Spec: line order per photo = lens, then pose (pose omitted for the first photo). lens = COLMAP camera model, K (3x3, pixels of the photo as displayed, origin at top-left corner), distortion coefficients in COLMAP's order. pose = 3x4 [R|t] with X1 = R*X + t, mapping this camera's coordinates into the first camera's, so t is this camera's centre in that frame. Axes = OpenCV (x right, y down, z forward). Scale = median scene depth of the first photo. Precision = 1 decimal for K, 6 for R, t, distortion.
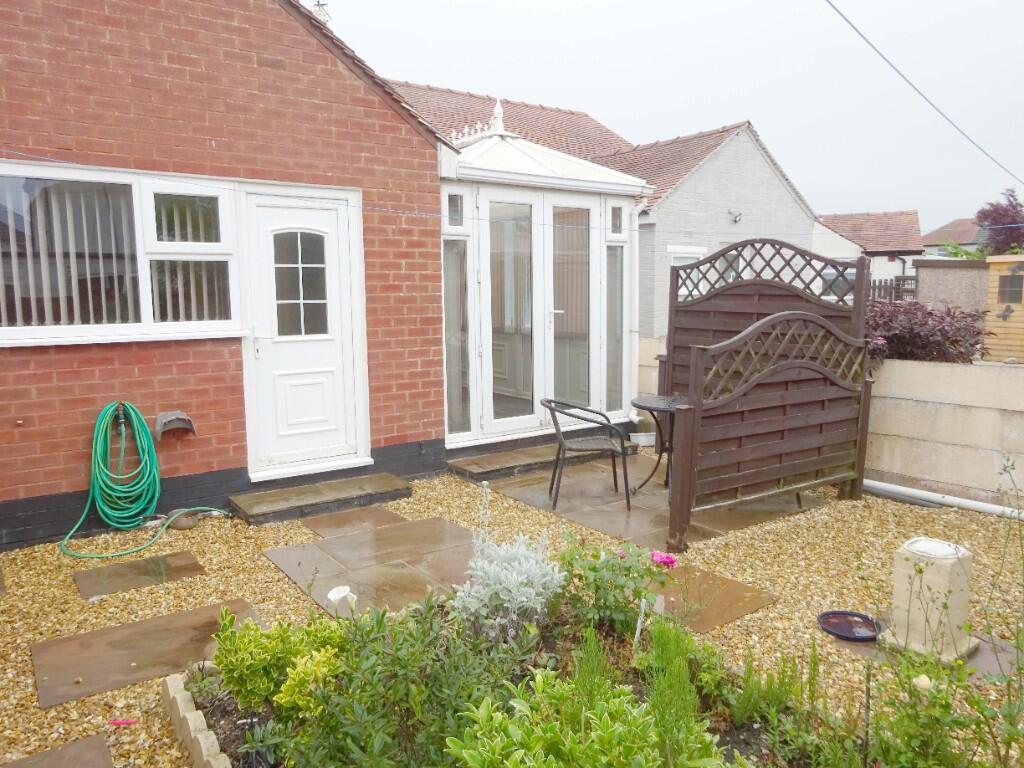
lens RADIAL K [[748.2, 0, 507.3], [0, 748.2, 384.3], [0, 0, 1]] dist [-0.008800, 0.006376]
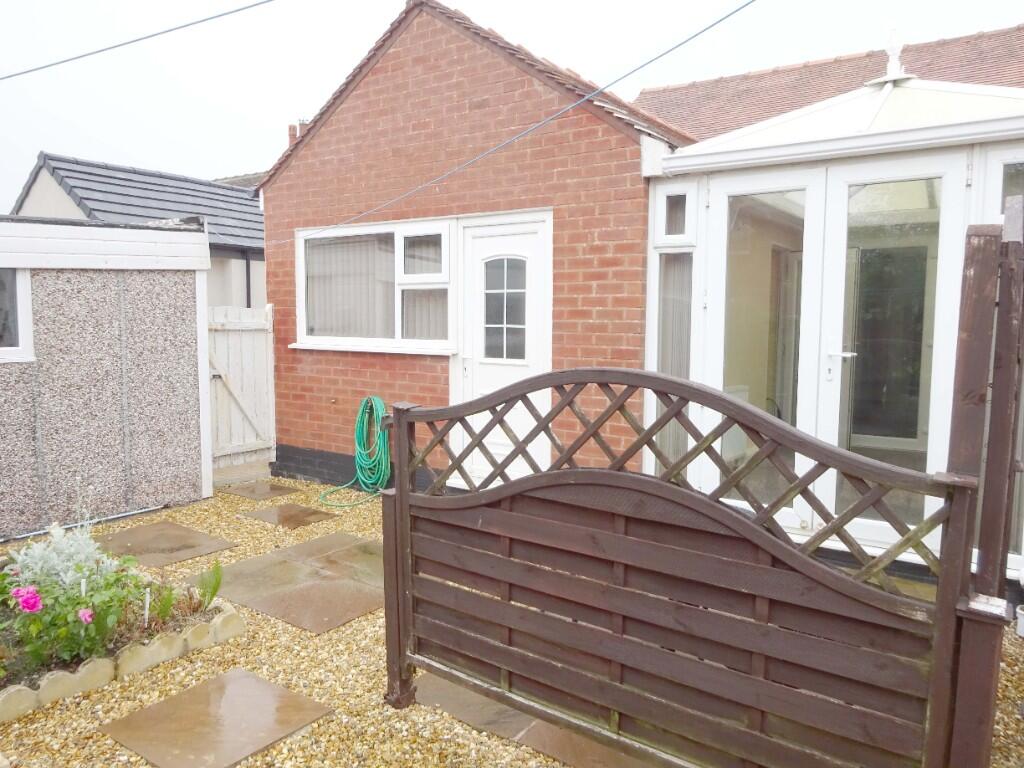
lens RADIAL K [[748.2, 0, 507.9], [0, 748.2, 383.3], [0, 0, 1]] dist [-0.008800, 0.006376]
pose [[0.322672, 0.098132, -0.941410, 0.681059], [-0.126057, 0.990206, 0.060012, -0.092585], [0.938079, 0.099307, 0.331882, 0.655109]]
